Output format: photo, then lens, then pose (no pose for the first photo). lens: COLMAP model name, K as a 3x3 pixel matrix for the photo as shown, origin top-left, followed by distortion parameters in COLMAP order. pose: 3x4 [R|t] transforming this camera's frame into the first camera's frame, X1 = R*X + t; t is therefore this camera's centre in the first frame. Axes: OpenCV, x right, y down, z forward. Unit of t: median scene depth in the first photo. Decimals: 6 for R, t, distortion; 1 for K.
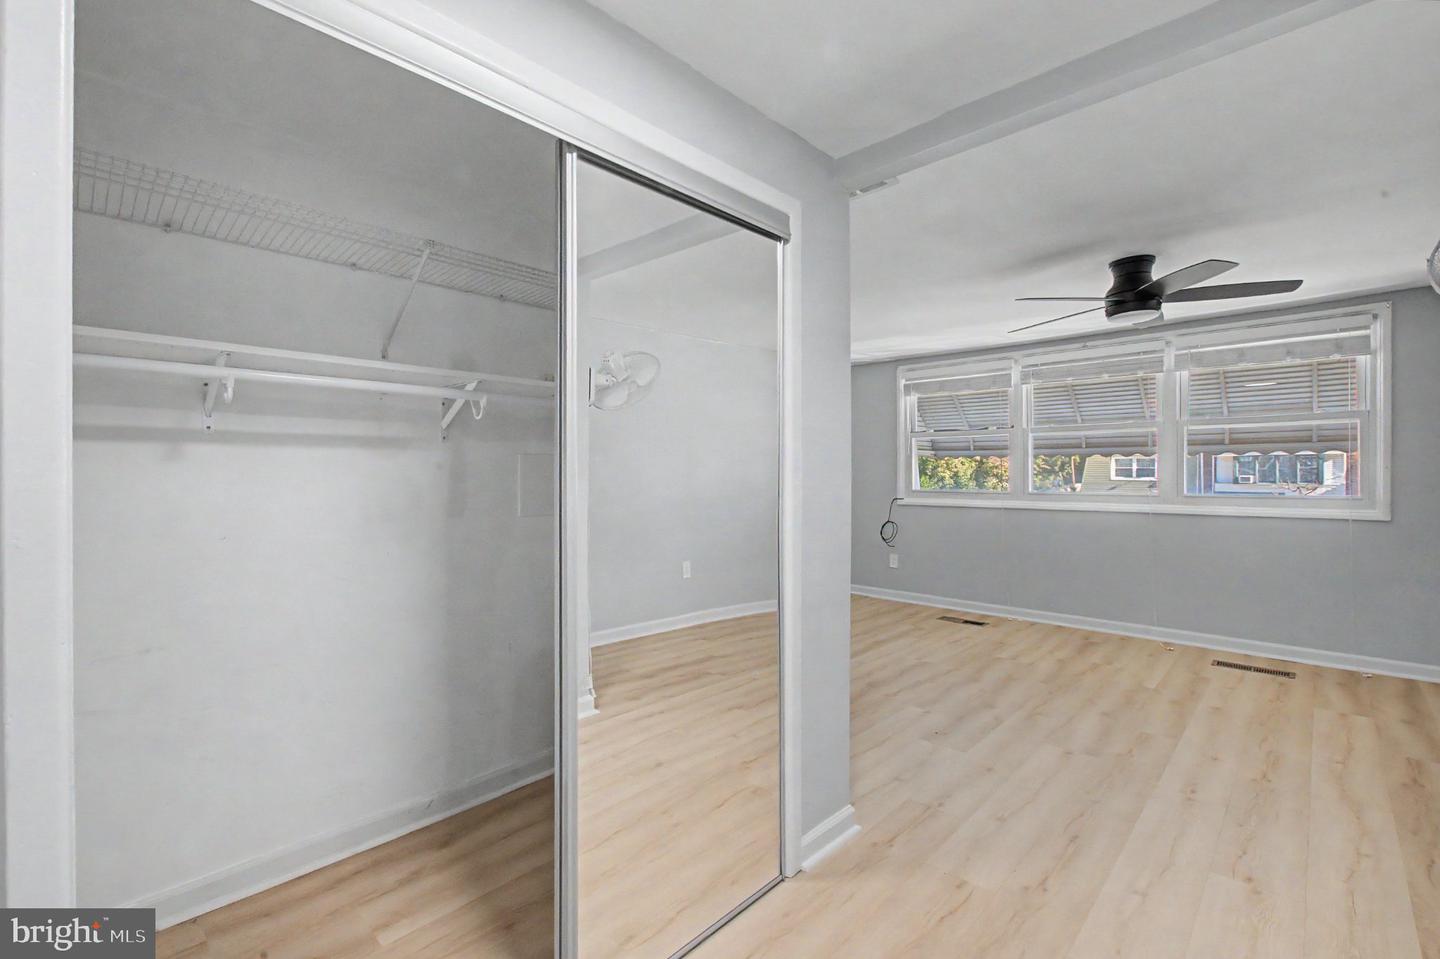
lens RADIAL K [[630.3, 0, 716.2], [0, 630.3, 475.5], [0, 0, 1]] dist [0.002782, 0.000587]
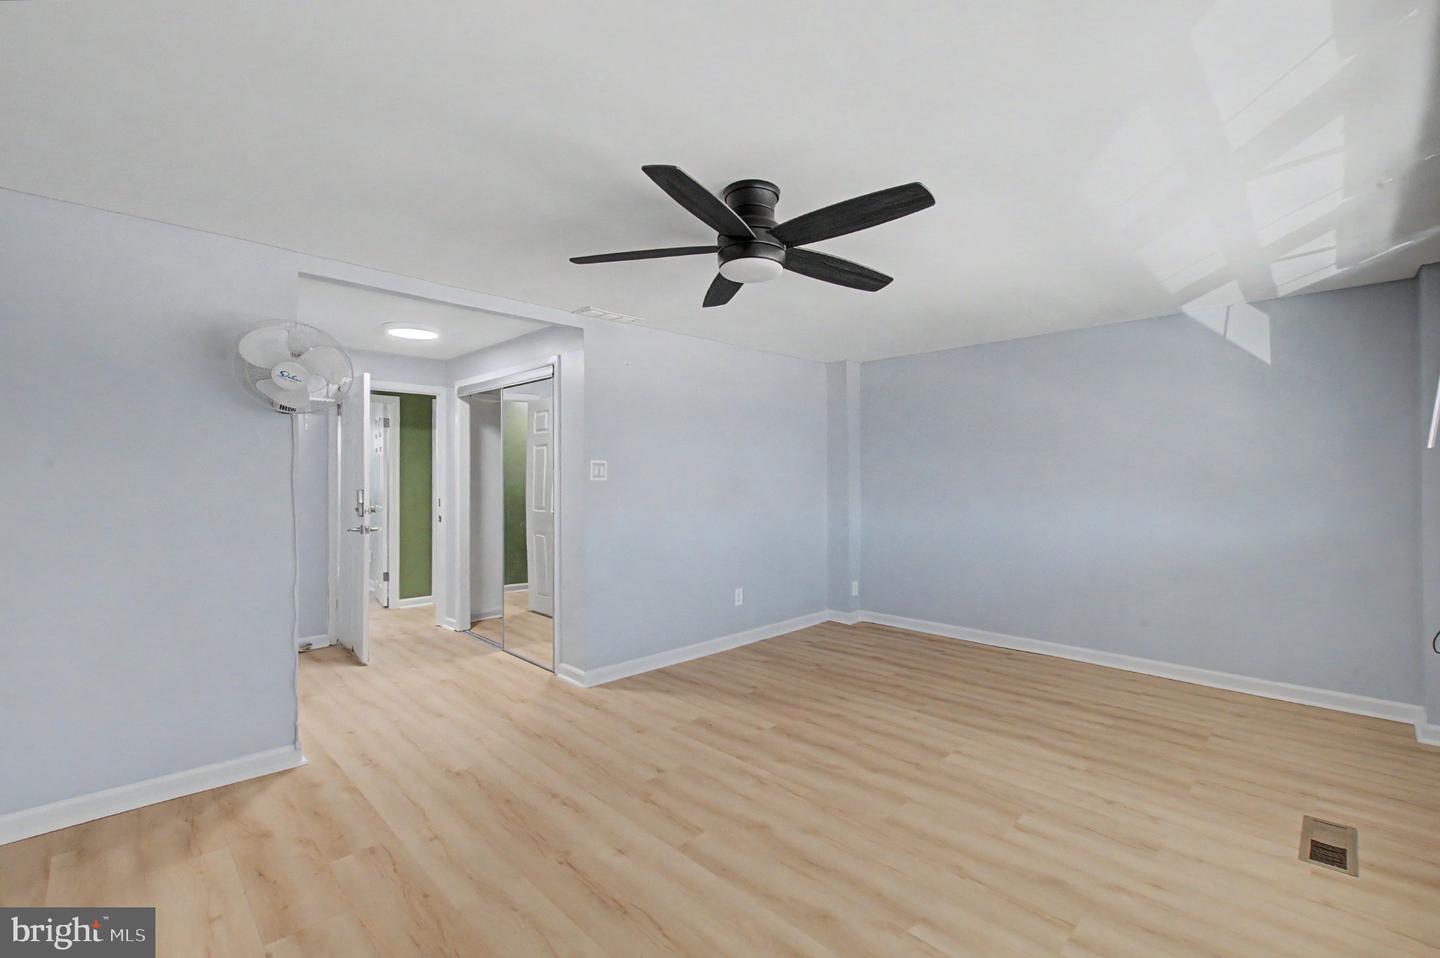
lens RADIAL K [[611.1, 0, 720.0], [0, 611.1, 479.0], [0, 0, 1]] dist [0.015290, 0.000110]
pose [[-0.018855, 0.002594, -0.999819, 1.130913], [-0.001339, 0.999996, 0.002620, -0.023309], [0.999821, 0.001388, -0.018851, 0.818869]]
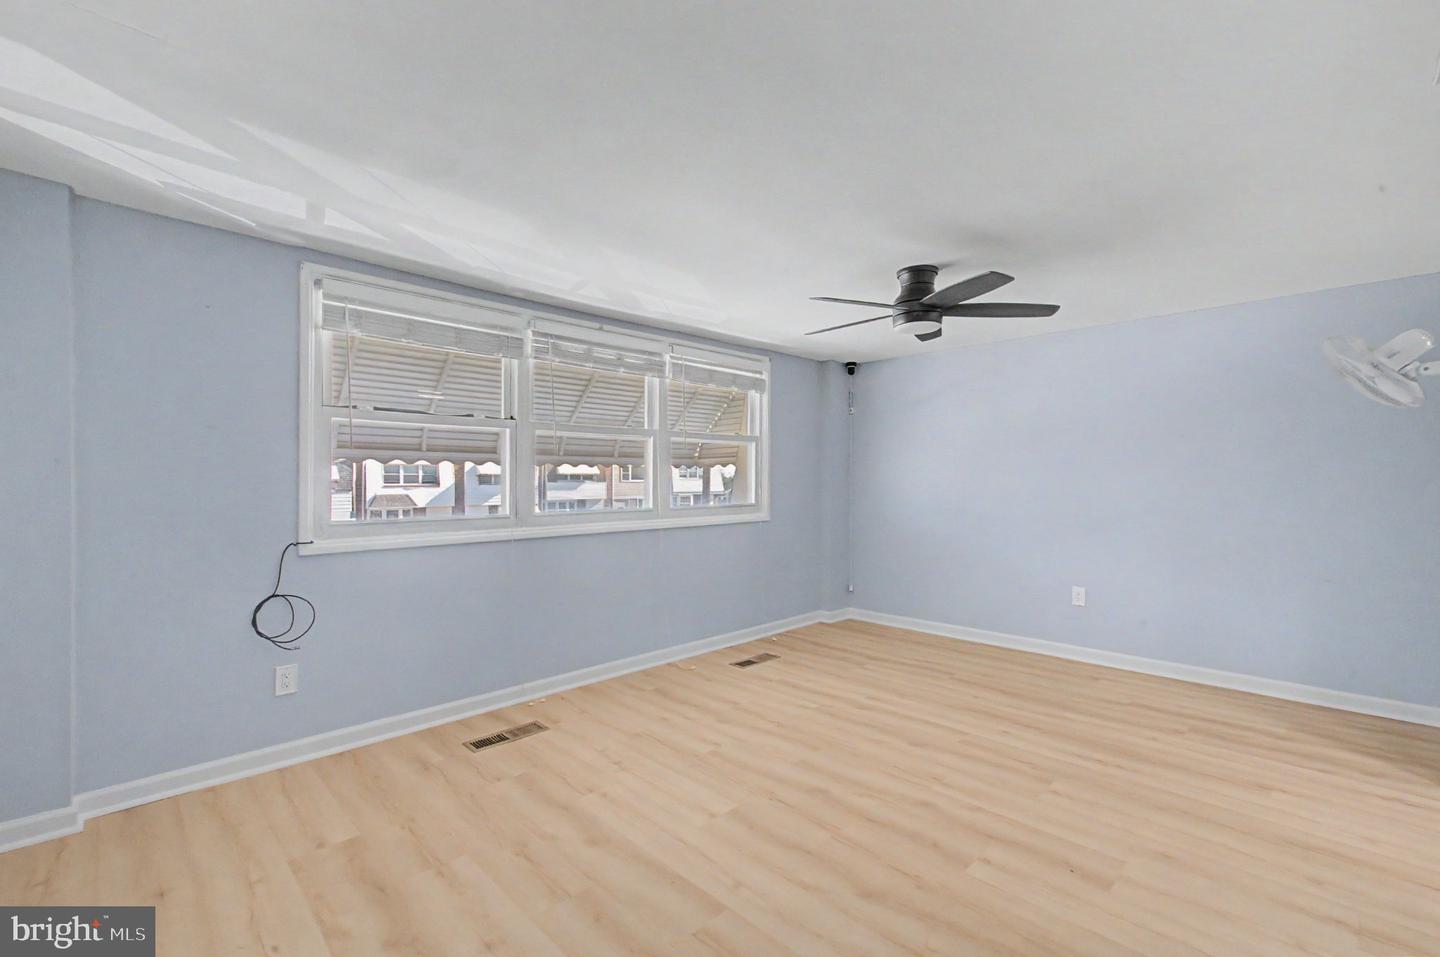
lens RADIAL K [[630.3, 0, 716.2], [0, 630.3, 474.5], [0, 0, 1]] dist [0.002782, 0.000587]
pose [[0.021726, -0.000547, 0.999764, -0.283511], [0.000759, 1.000000, 0.000530, -0.023569], [-0.999764, 0.000747, 0.021726, 1.086660]]
